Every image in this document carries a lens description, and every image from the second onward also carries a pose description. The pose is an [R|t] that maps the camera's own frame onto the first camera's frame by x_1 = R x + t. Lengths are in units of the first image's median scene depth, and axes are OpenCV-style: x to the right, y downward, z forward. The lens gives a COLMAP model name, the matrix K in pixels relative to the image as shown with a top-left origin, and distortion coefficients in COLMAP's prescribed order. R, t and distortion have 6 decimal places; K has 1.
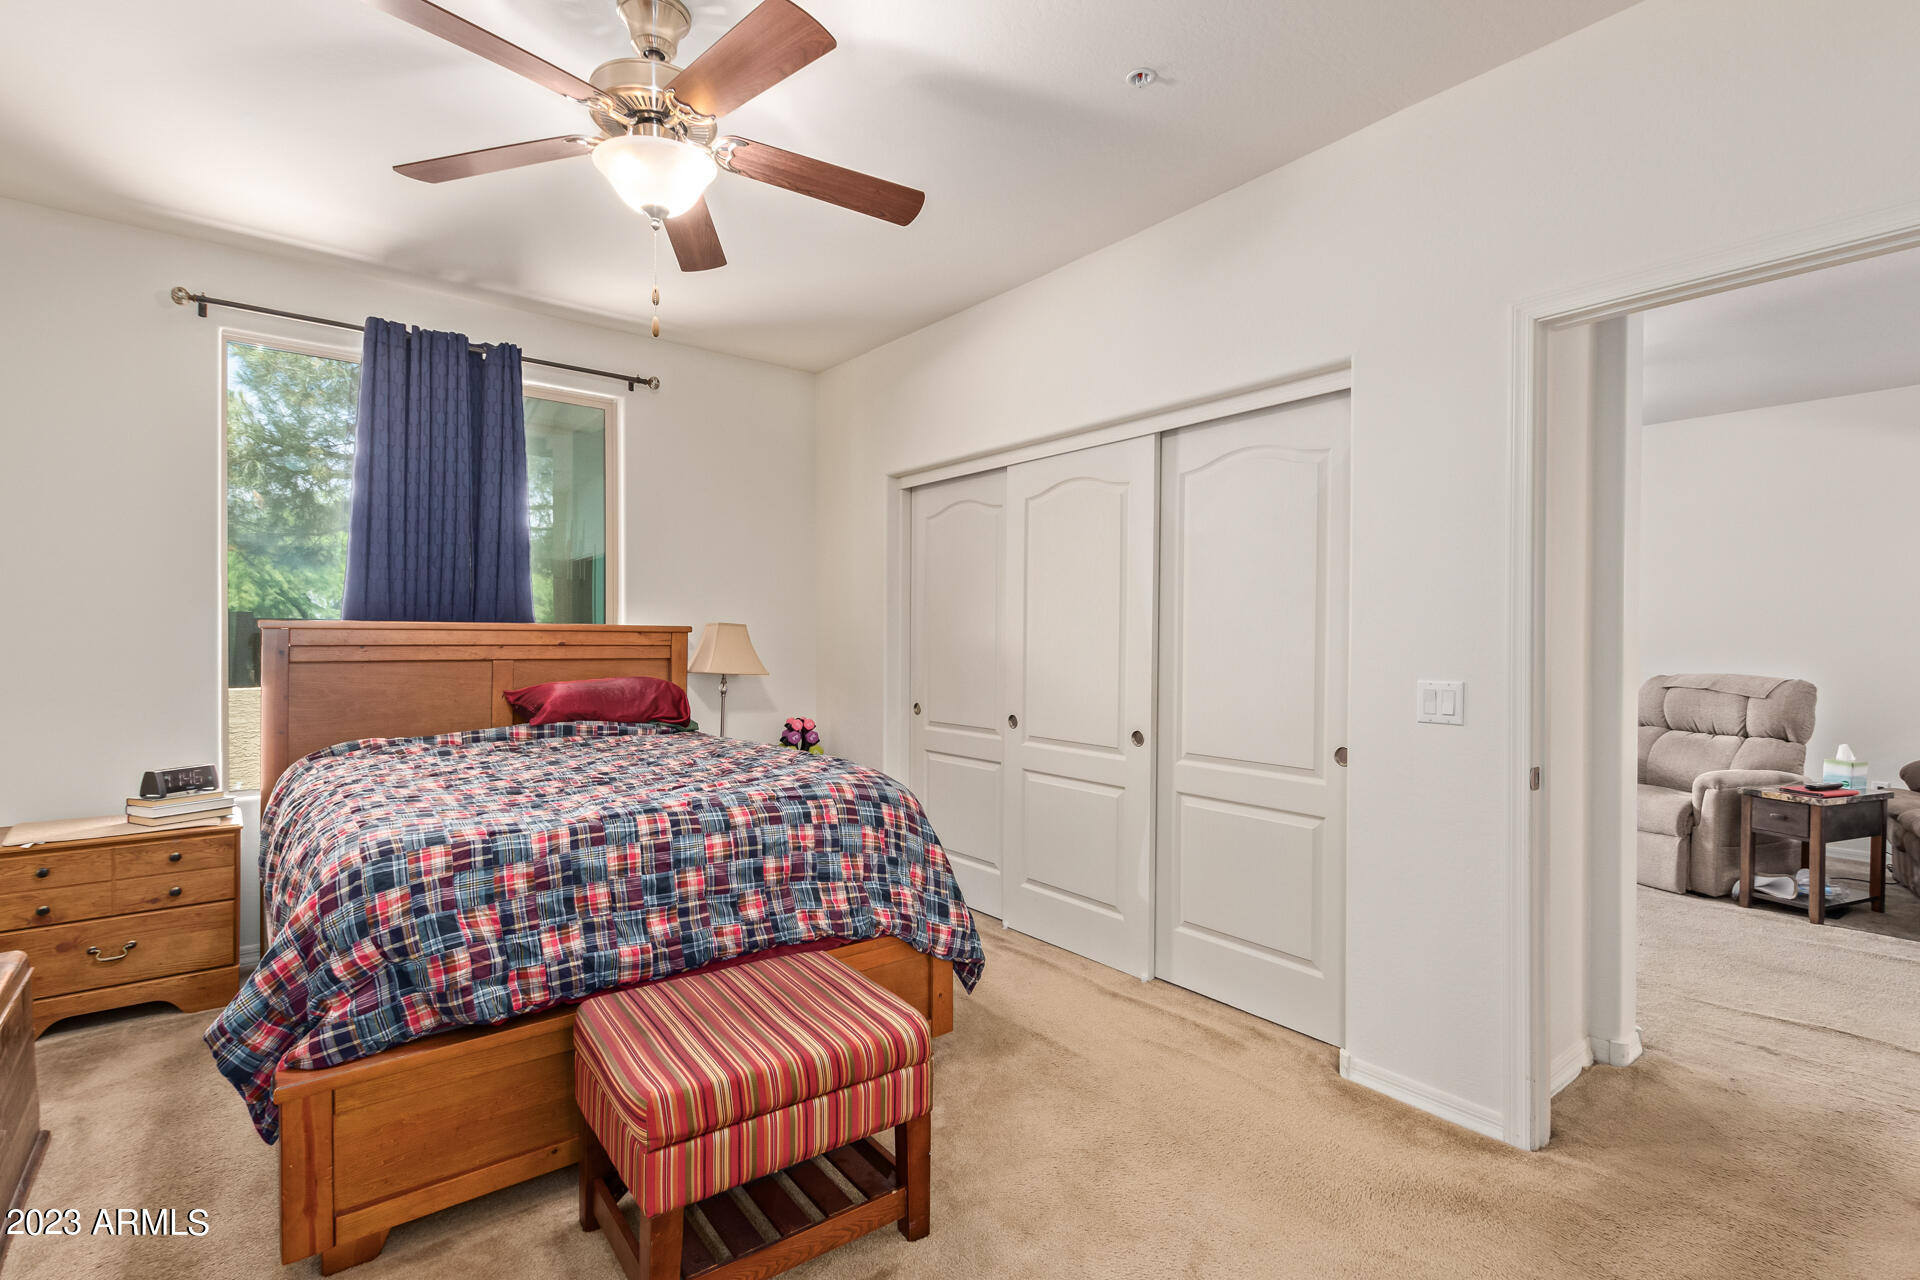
lens RADIAL K [[885.3, 0, 972.2], [0, 885.3, 640.2], [0, 0, 1]] dist [0.013008, -0.000678]
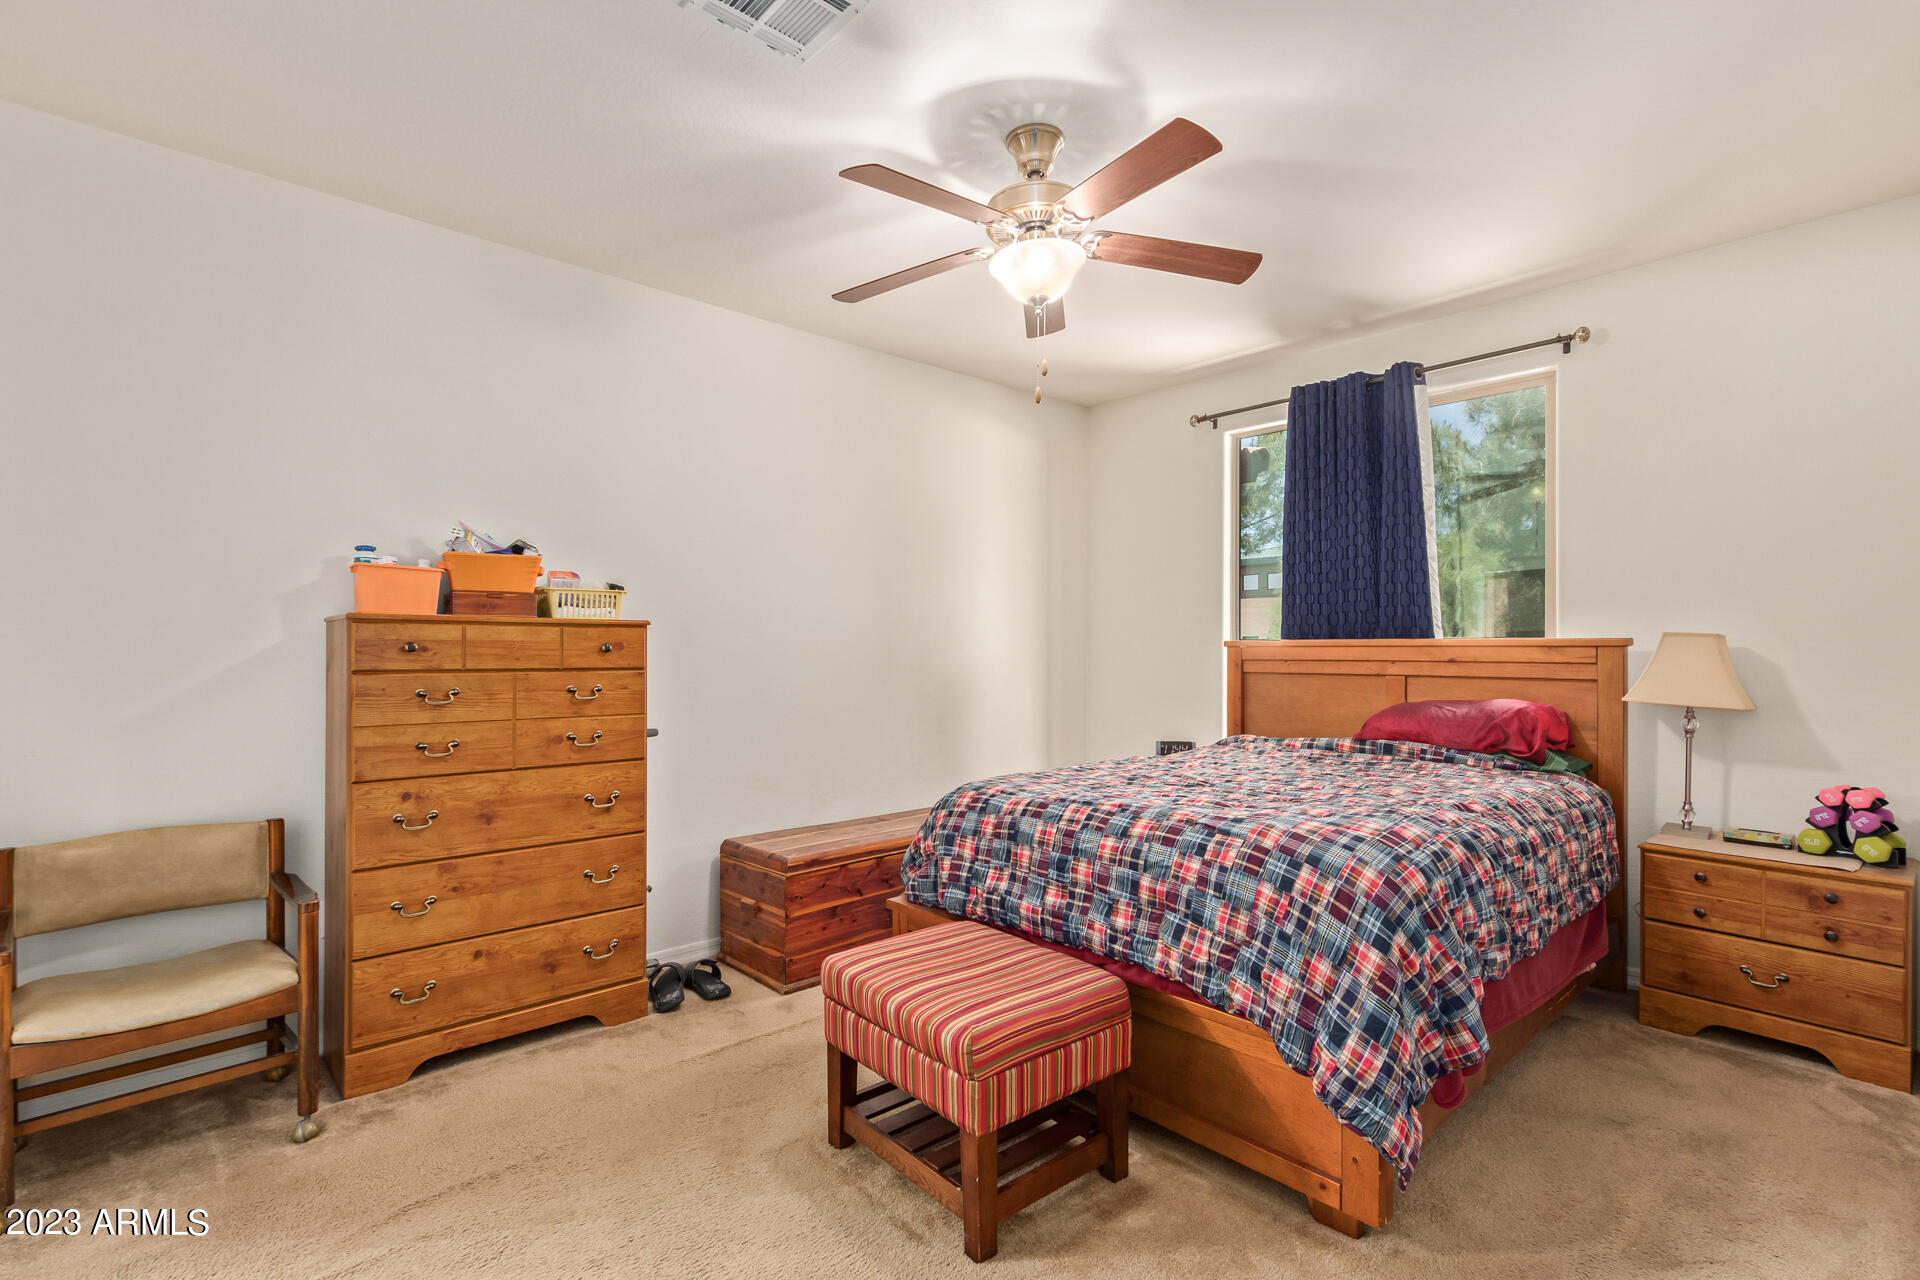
lens RADIAL K [[885.3, 0, 969.5], [0, 885.3, 644.3], [0, 0, 1]] dist [0.013008, -0.000678]
pose [[0.071487, -0.012839, -0.997359, 0.723423], [-0.002269, 0.999912, -0.013034, 0.001296], [0.997439, 0.003195, 0.071451, 0.712403]]
